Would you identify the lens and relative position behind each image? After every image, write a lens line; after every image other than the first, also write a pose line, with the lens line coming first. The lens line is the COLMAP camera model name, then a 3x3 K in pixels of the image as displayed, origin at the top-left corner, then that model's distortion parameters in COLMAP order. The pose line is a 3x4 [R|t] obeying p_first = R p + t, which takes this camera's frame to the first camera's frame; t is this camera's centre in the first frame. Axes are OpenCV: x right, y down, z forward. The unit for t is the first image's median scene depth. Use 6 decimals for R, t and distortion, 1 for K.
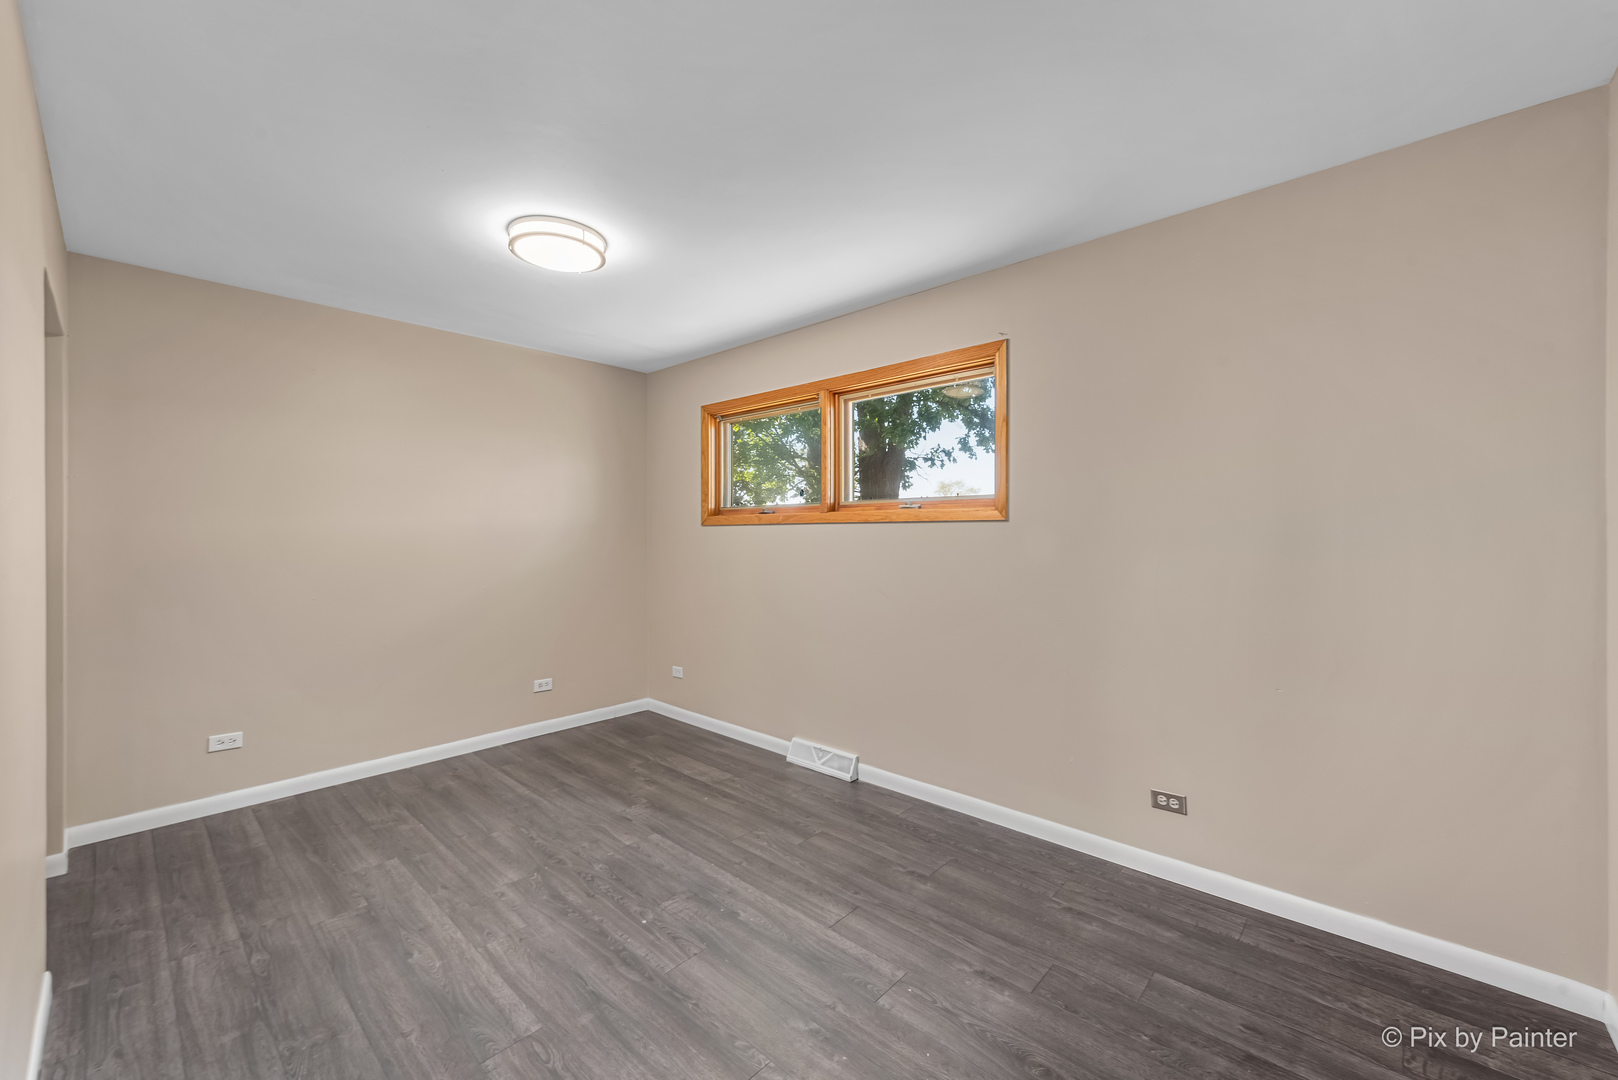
lens RADIAL K [[643.1, 0, 807.4], [0, 643.1, 542.0], [0, 0, 1]] dist [0.012029, -0.003009]
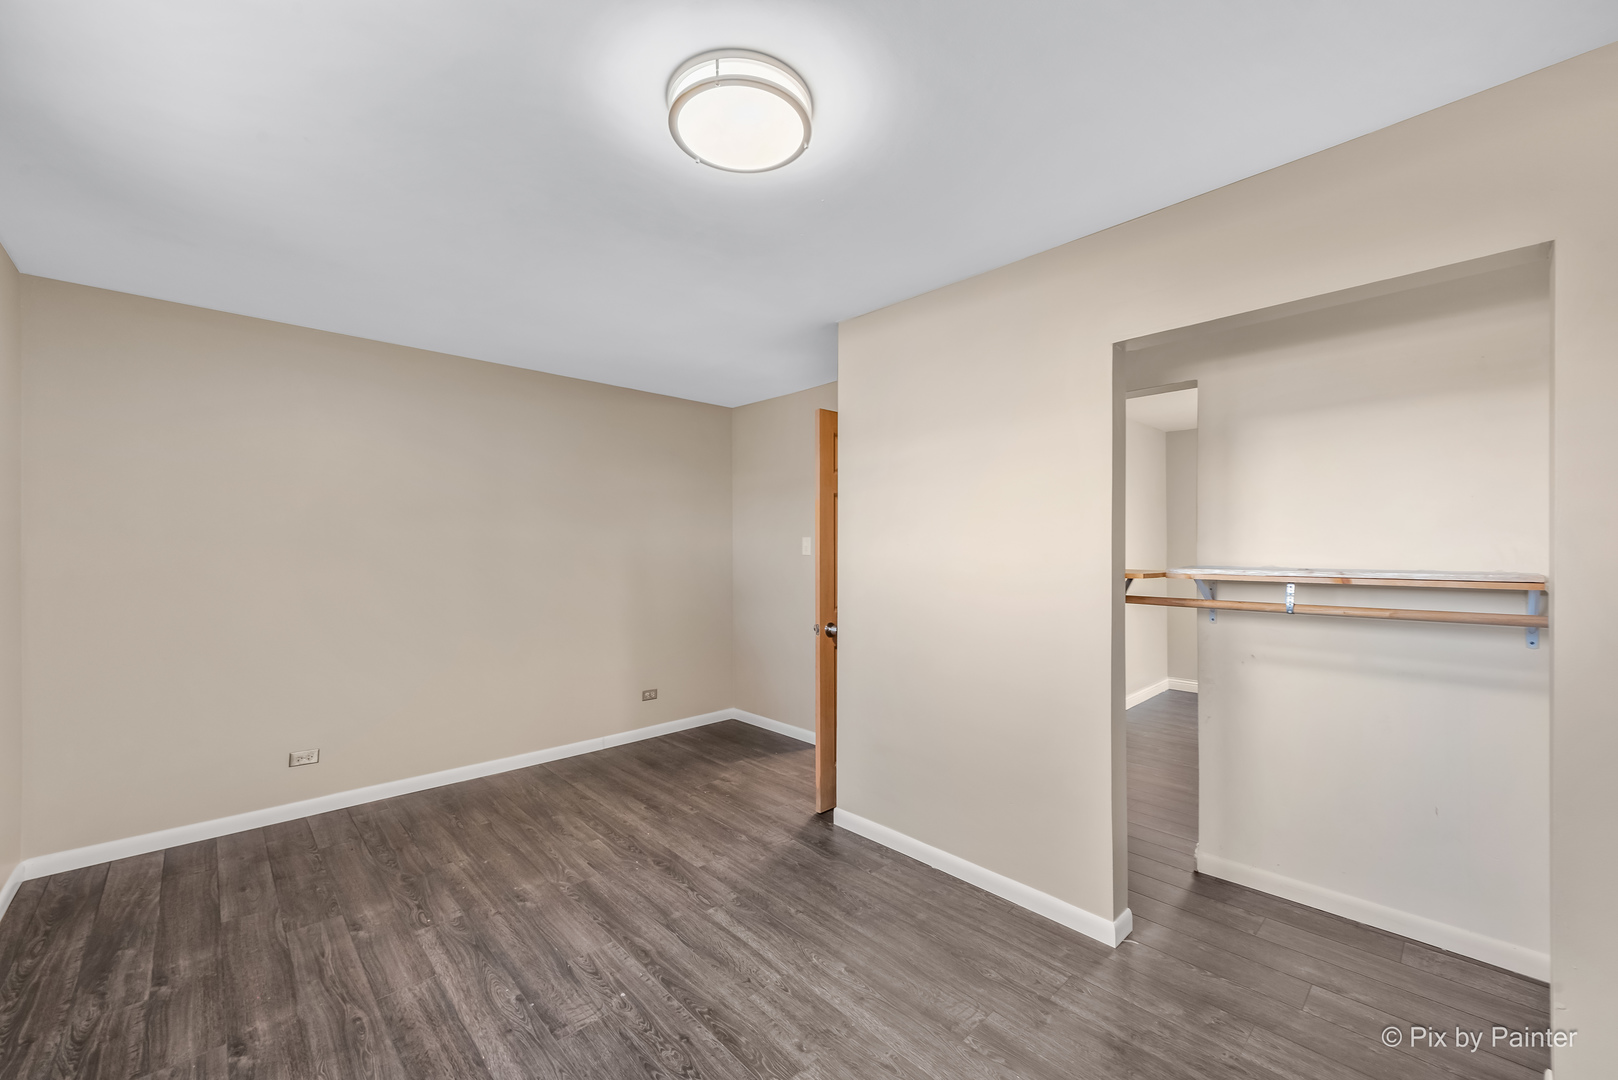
lens RADIAL K [[643.1, 0, 807.3], [0, 643.1, 543.5], [0, 0, 1]] dist [0.012029, -0.003009]
pose [[-0.997850, 0.003822, 0.065427, -0.590007], [0.004577, 0.999925, 0.011384, -0.056472], [-0.065378, 0.011659, -0.997792, 1.938081]]
